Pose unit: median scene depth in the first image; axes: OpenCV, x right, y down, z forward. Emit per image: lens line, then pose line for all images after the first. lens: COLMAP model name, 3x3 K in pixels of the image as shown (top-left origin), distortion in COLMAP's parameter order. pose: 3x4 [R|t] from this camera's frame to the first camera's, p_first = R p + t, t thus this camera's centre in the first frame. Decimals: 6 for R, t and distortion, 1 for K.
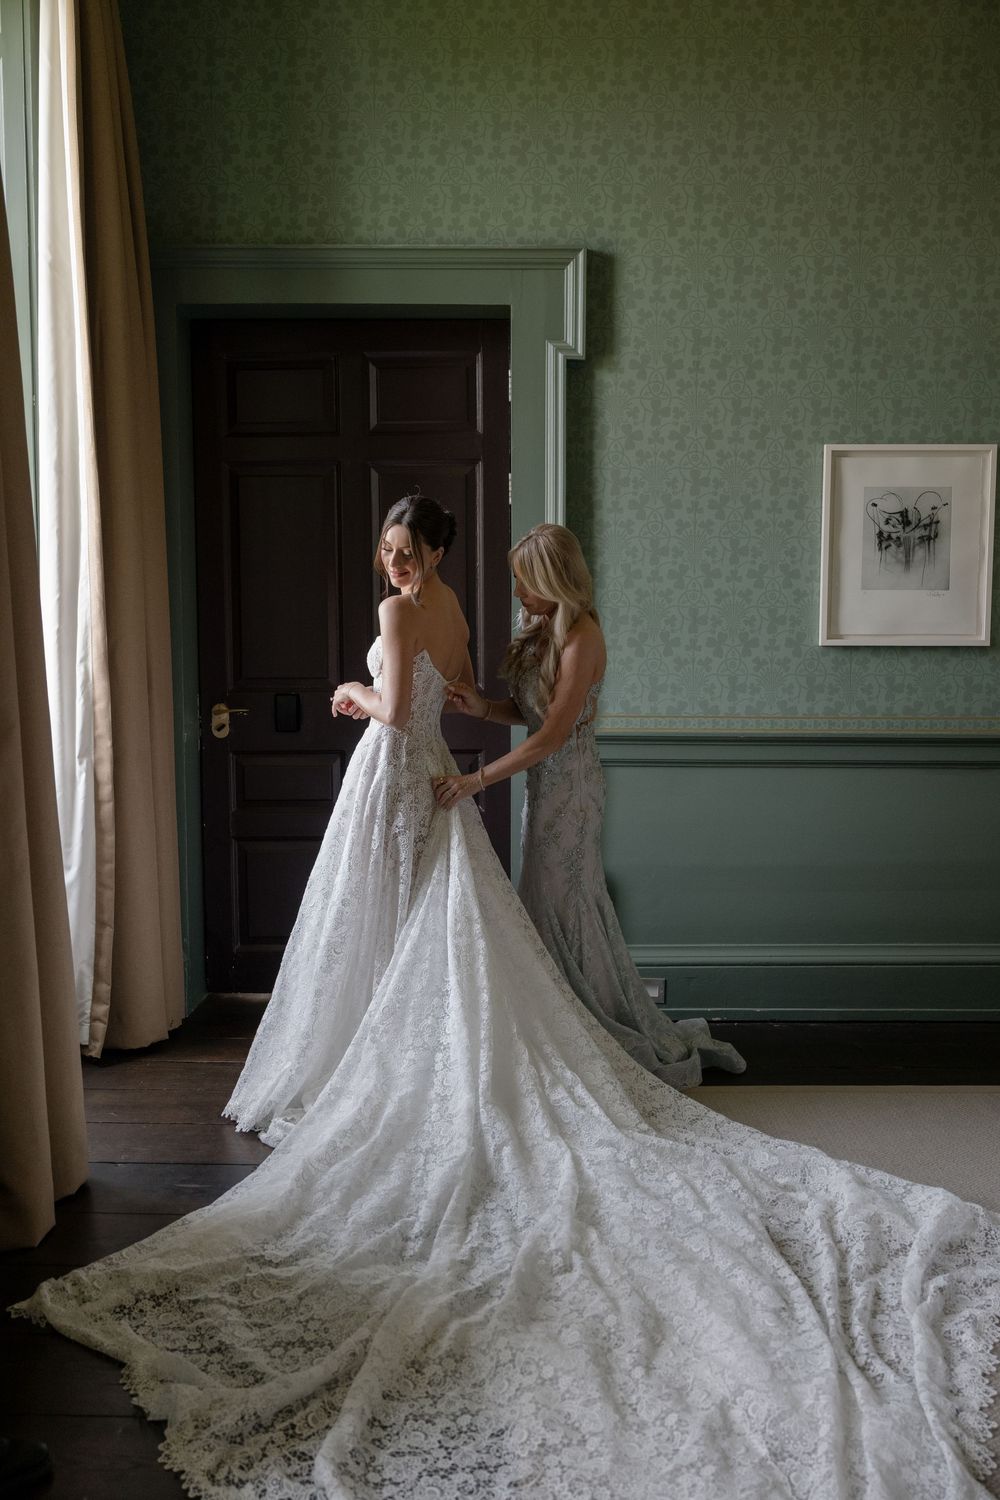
lens RADIAL K [[1345.0, 0, 504.6], [0, 1345.0, 743.0], [0, 0, 1]] dist [0.008069, 0.003832]
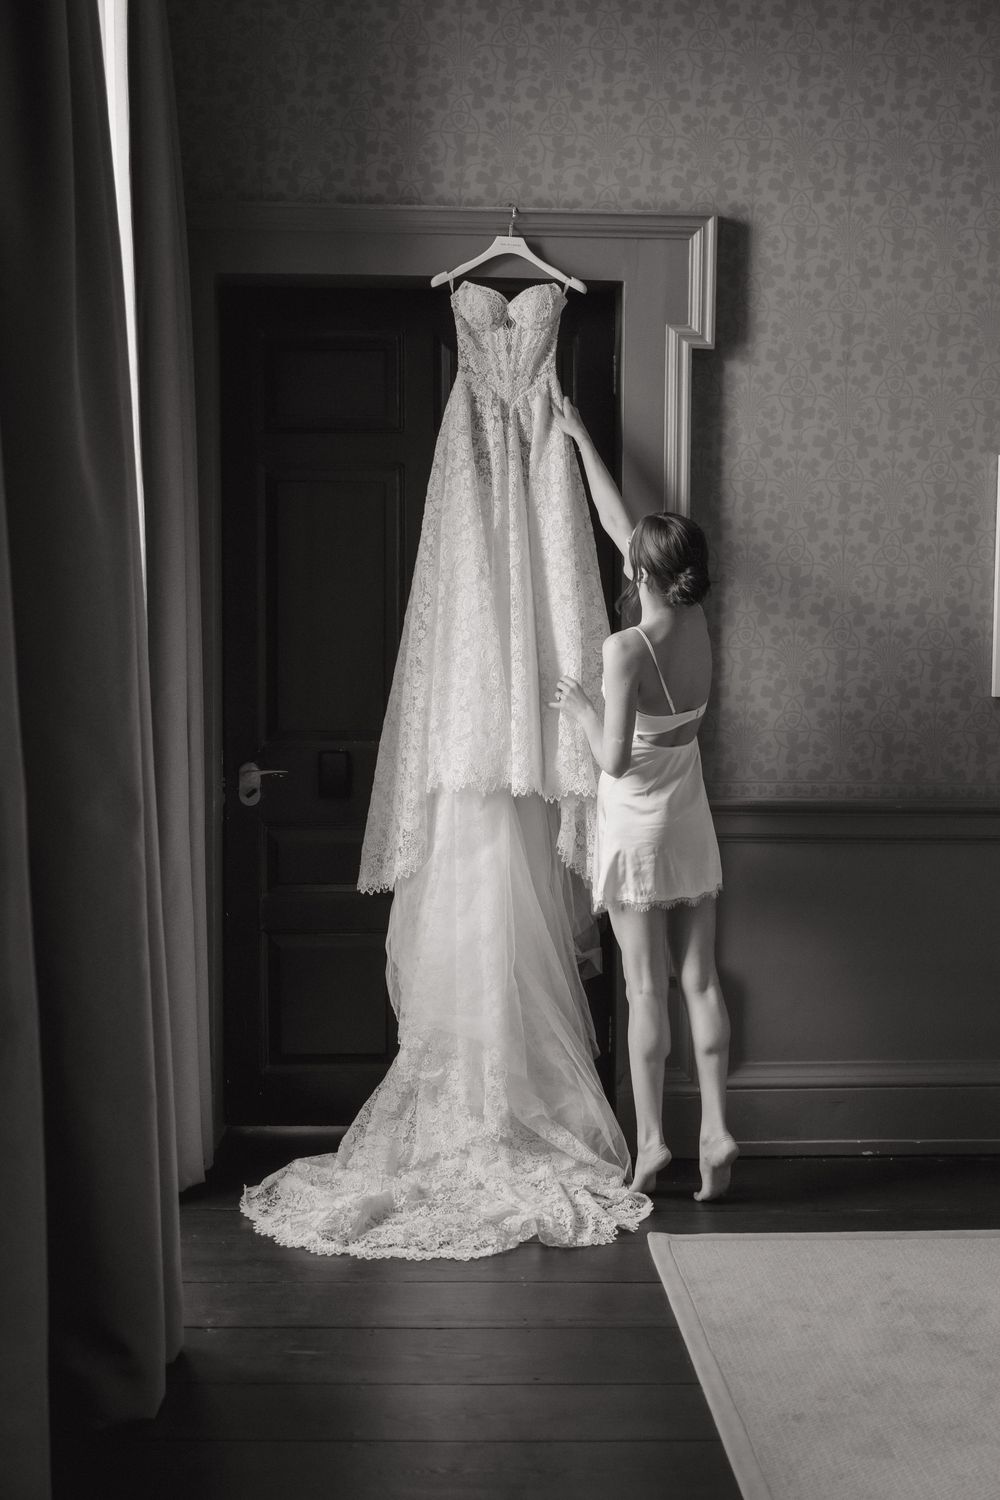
lens RADIAL K [[1888.4, 0, 503.5], [0, 1888.4, 740.7], [0, 0, 1]] dist [0.018261, 0.000000]
pose [[0.998455, 0.004071, 0.055422, -0.131211], [-0.002815, 0.999738, -0.022715, -0.018562], [-0.055500, 0.022524, 0.998205, -0.141031]]
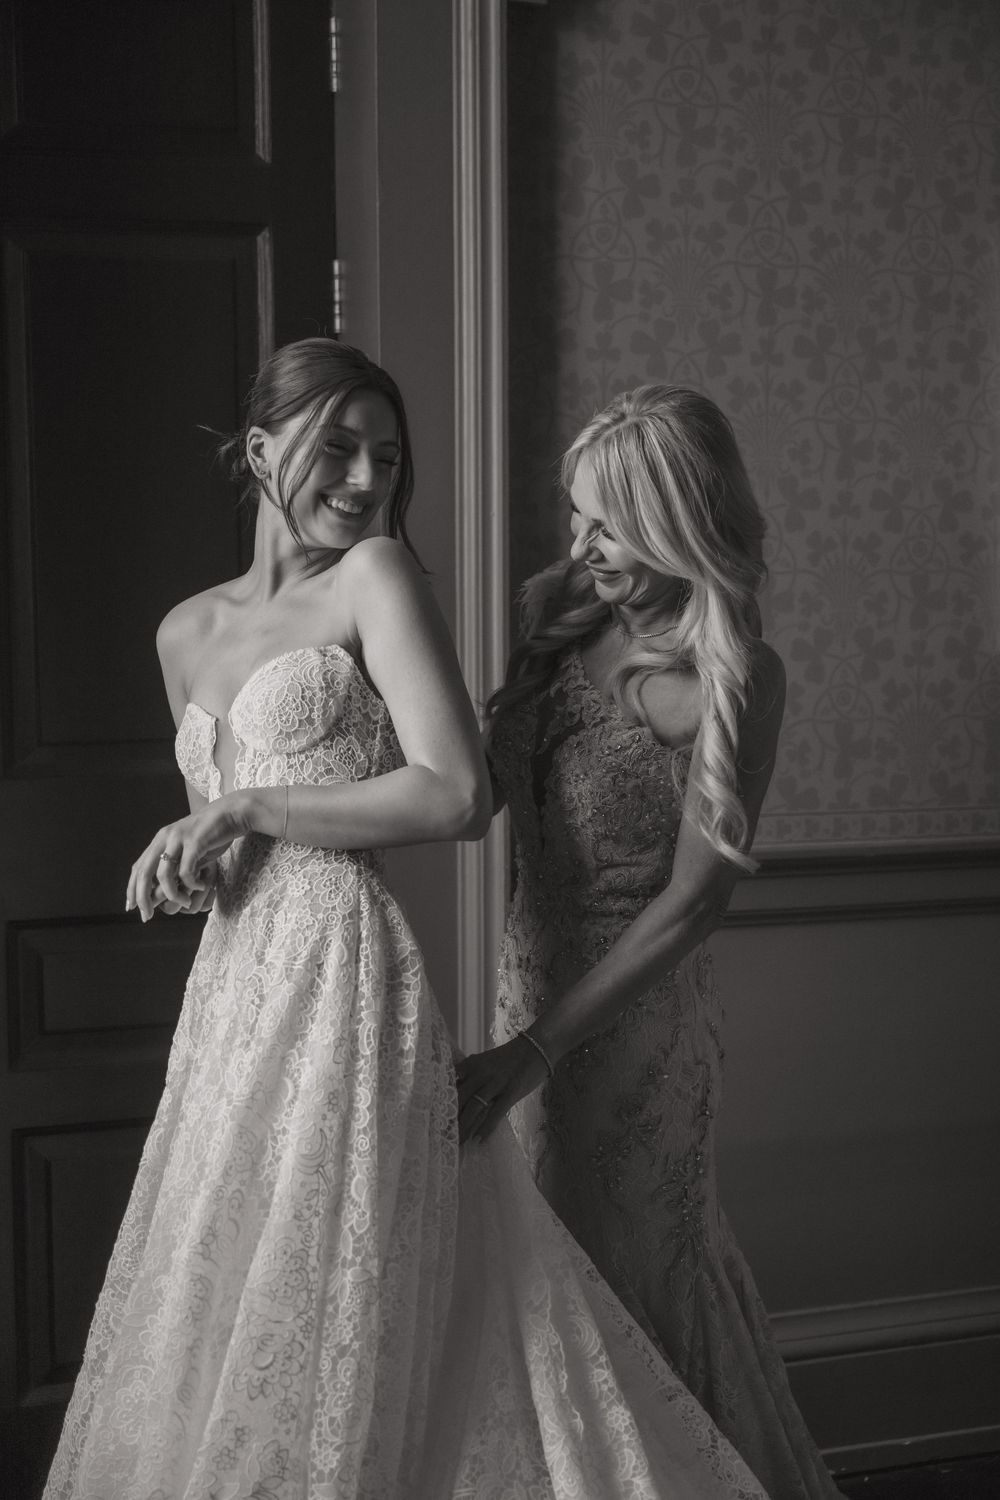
lens RADIAL K [[2492.1, 0, 534.2], [0, 2492.1, 776.2], [0, 0, 1]] dist [-0.002372, 0.000000]
pose [[0.934659, -0.034236, 0.353892, -0.234184], [0.033413, 0.999406, 0.008438, -0.043236], [-0.353971, 0.003938, 0.935248, 0.250030]]
